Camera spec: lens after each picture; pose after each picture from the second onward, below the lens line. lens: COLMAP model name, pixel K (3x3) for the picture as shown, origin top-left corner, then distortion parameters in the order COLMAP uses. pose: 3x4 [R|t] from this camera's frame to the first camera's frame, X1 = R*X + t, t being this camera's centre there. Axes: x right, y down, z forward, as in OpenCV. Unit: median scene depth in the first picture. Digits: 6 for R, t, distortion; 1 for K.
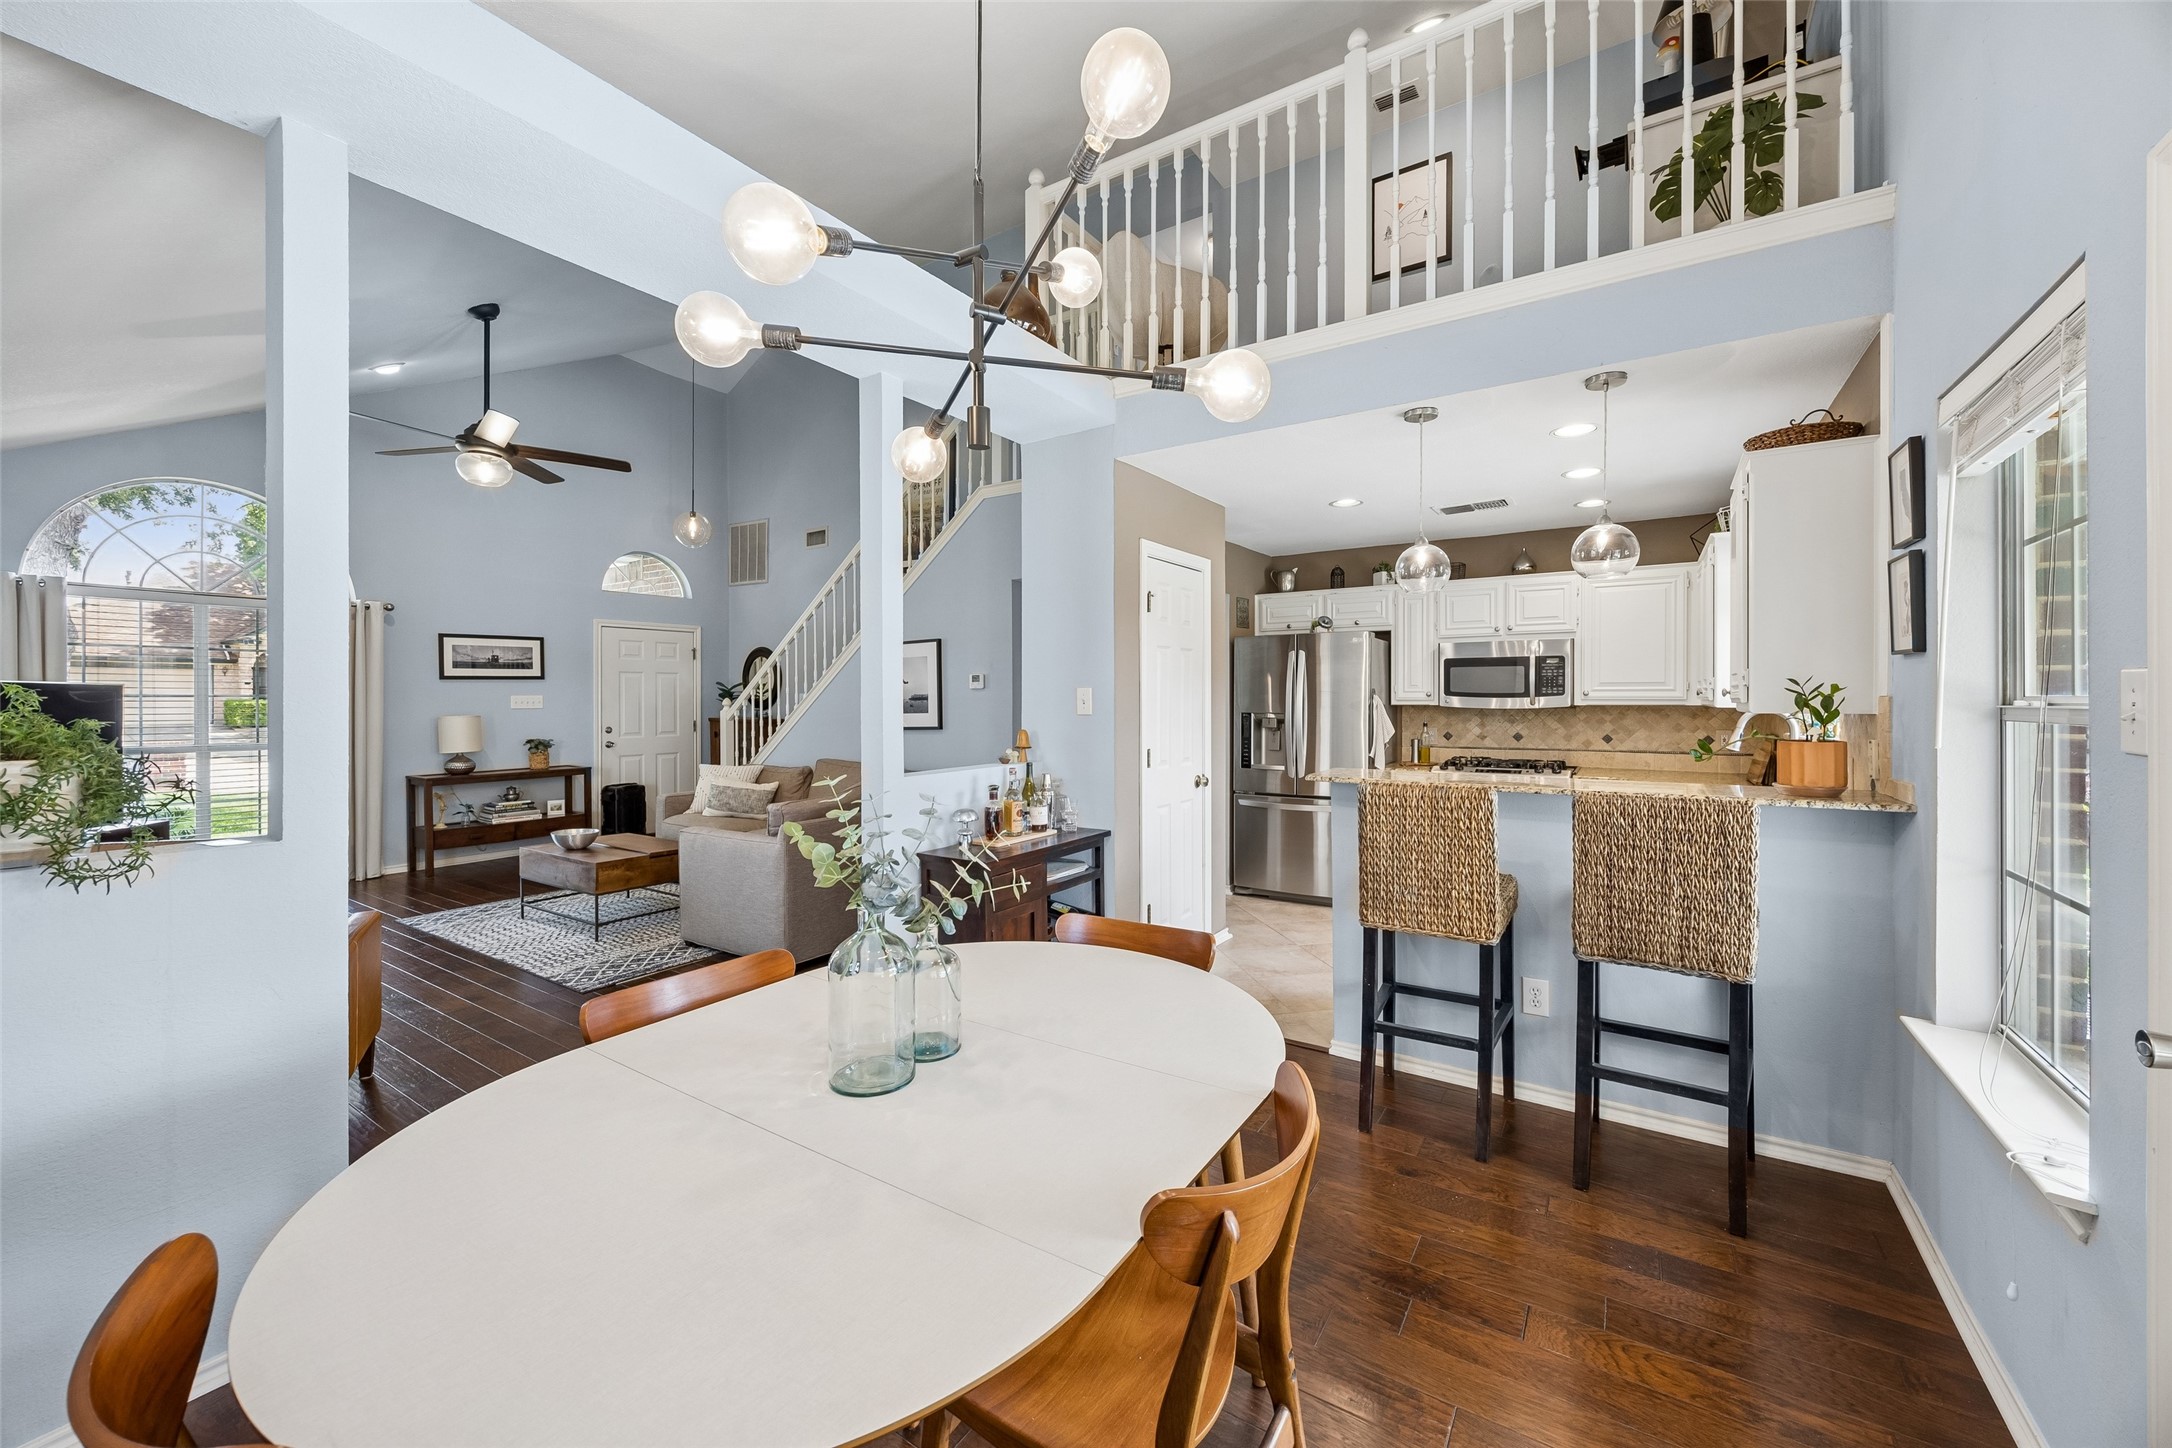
lens RADIAL K [[836.8, 0, 1087.5], [0, 836.8, 702.4], [0, 0, 1]] dist [0.001486, 0.000430]
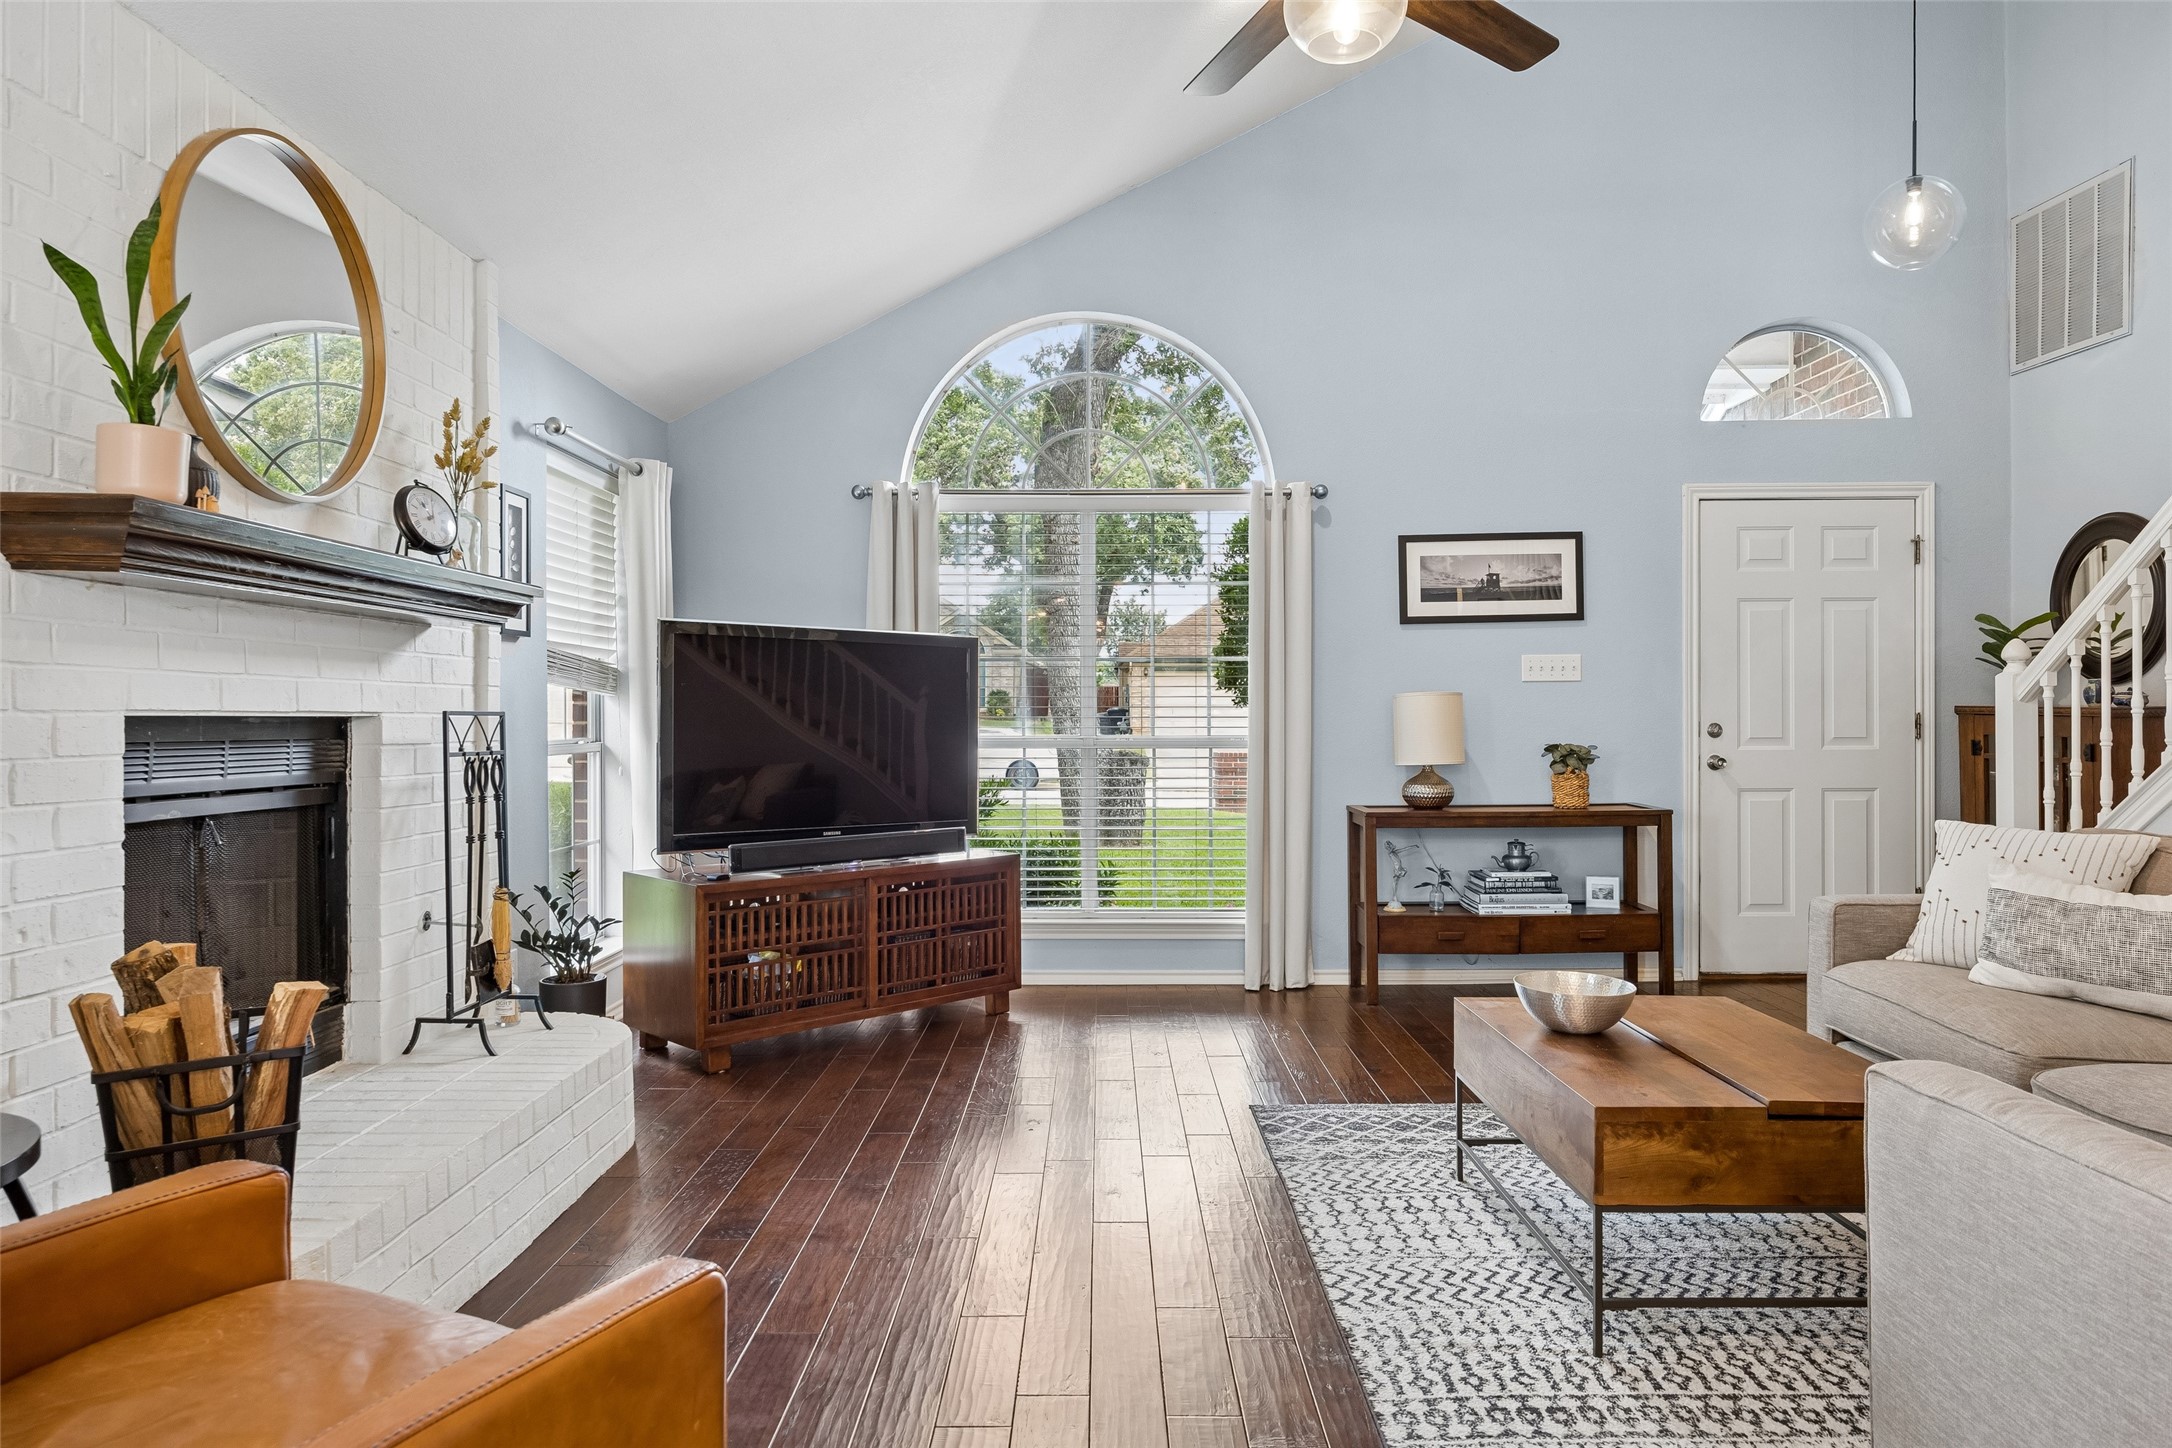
lens RADIAL K [[1342.1, 0, 1080.0], [0, 1342.1, 715.1], [0, 0, 1]] dist [-0.008790, -0.001886]
pose [[0.544042, 0.000866, -0.839057, -0.173485], [-0.000976, 0.999999, 0.000399, 0.027680], [0.839057, 0.000602, 0.544043, 0.362079]]
